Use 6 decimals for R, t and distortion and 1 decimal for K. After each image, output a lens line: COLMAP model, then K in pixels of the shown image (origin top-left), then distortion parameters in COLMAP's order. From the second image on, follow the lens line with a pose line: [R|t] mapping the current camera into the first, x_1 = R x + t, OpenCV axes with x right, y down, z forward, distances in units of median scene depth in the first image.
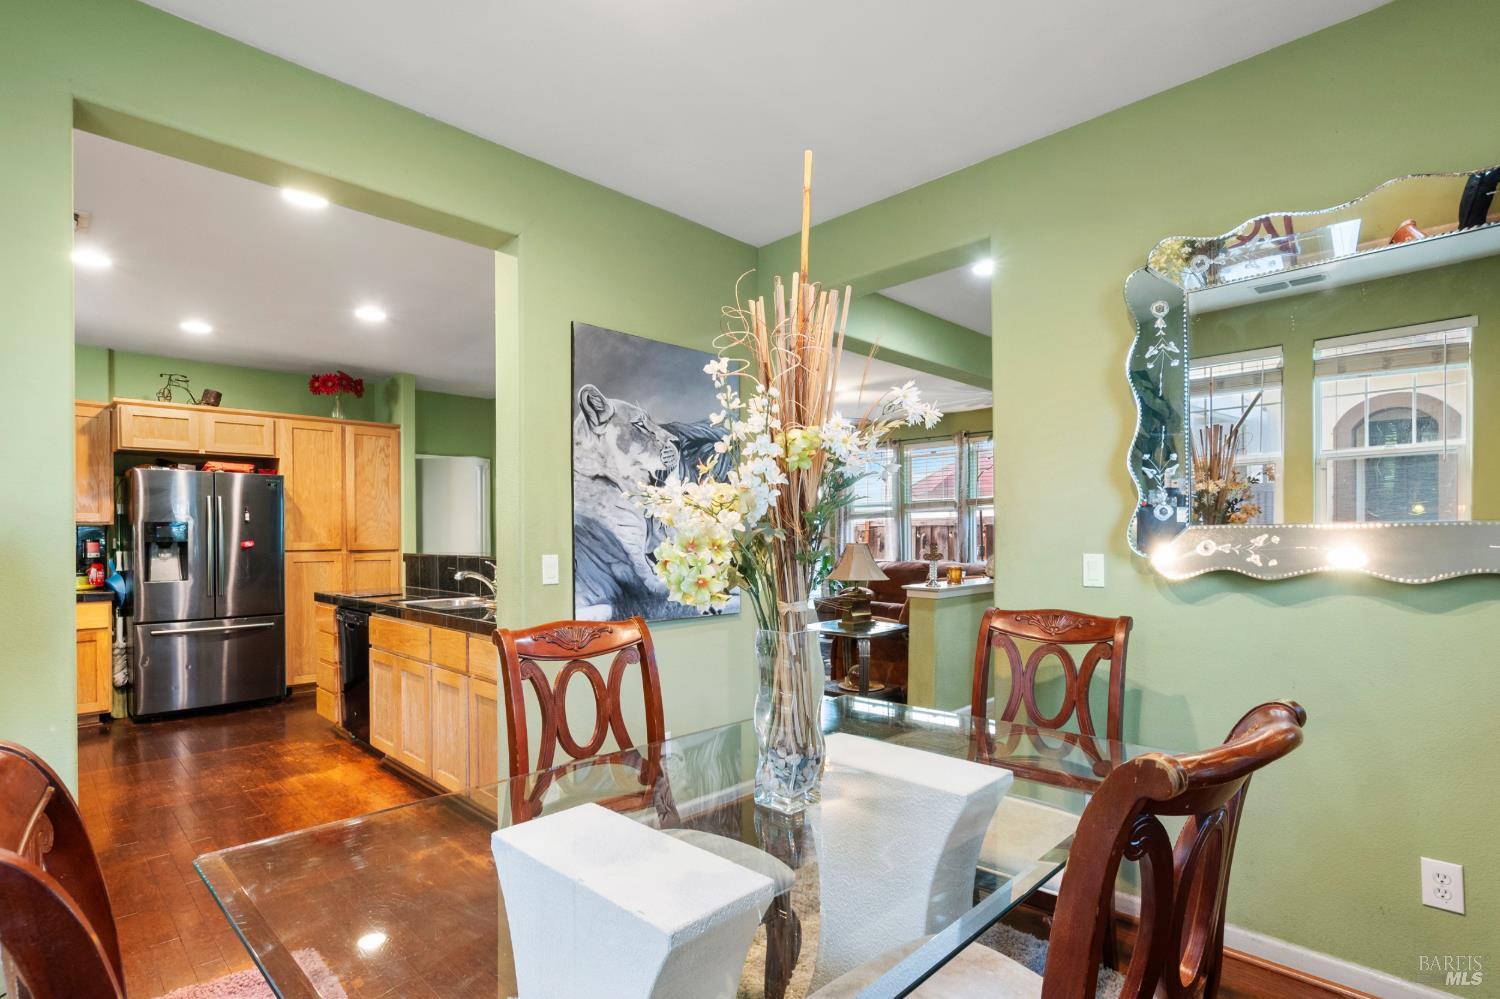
lens RADIAL K [[734.7, 0, 750.1], [0, 734.7, 536.6], [0, 0, 1]] dist [-0.007719, 0.003734]
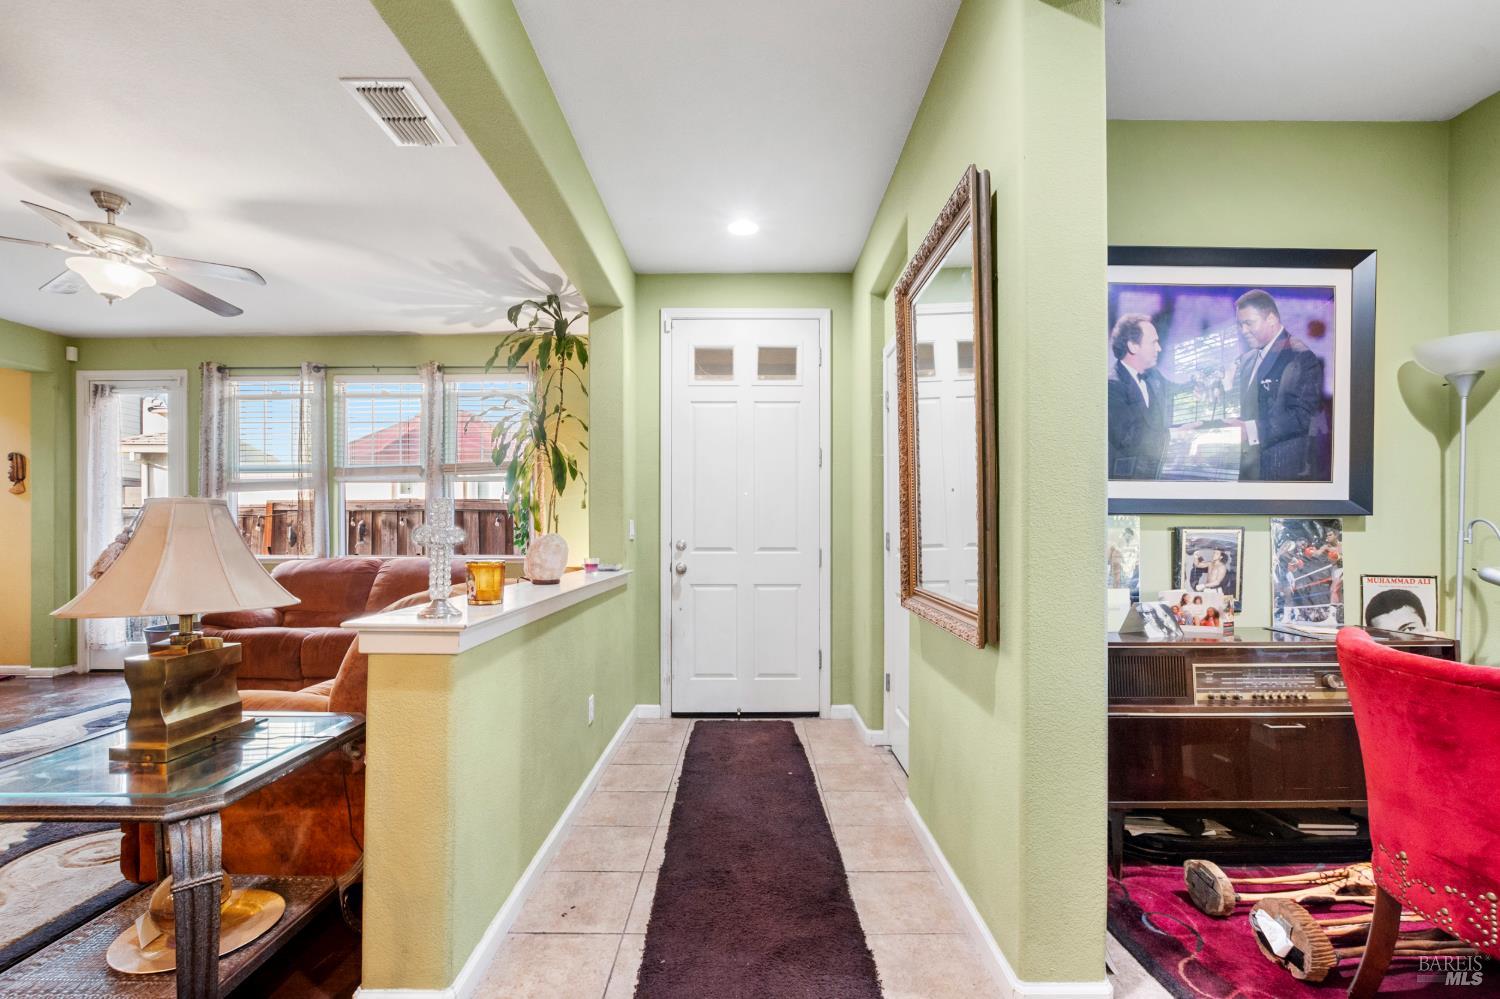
lens RADIAL K [[656.6, 0, 746.8], [0, 656.6, 535.5], [0, 0, 1]] dist [-0.023278, 0.004809]
pose [[0.710623, 0.001977, 0.703570, 0.106579], [-0.001199, 0.999998, -0.001599, 0.022319], [-0.703572, 0.000293, 0.710624, 0.546289]]
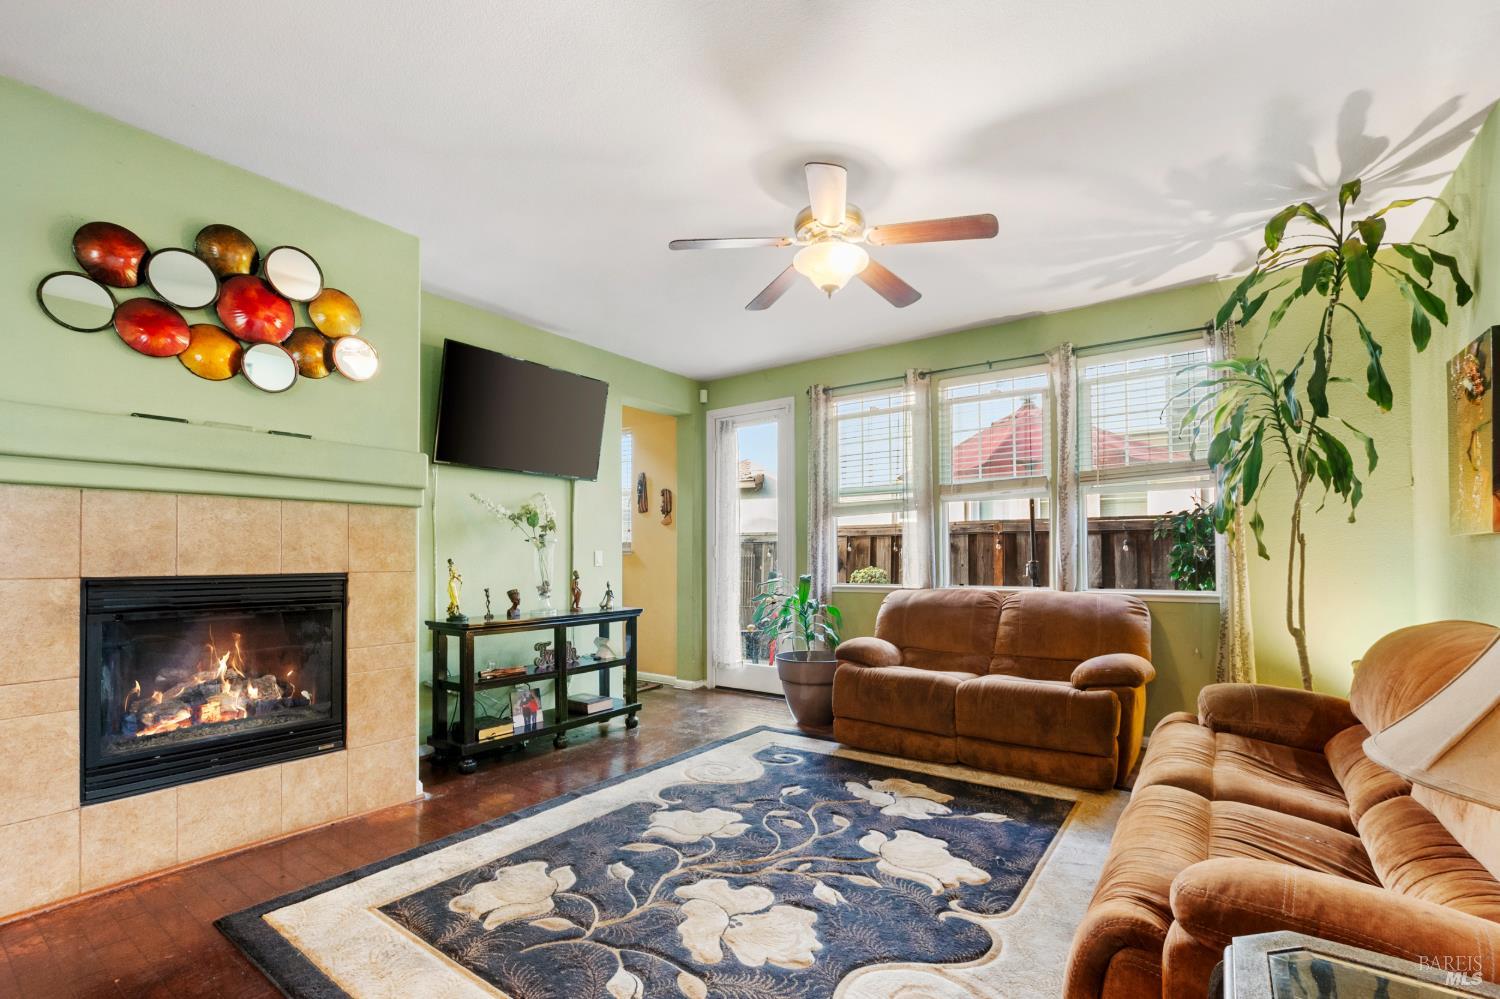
lens RADIAL K [[656.6, 0, 751.4], [0, 656.6, 551.5], [0, 0, 1]] dist [-0.023278, 0.004809]
pose [[0.986793, 0.005349, 0.161895, -0.017857], [-0.003494, 0.999925, -0.011737, 0.018700], [-0.161946, 0.011016, 0.986738, 0.832367]]
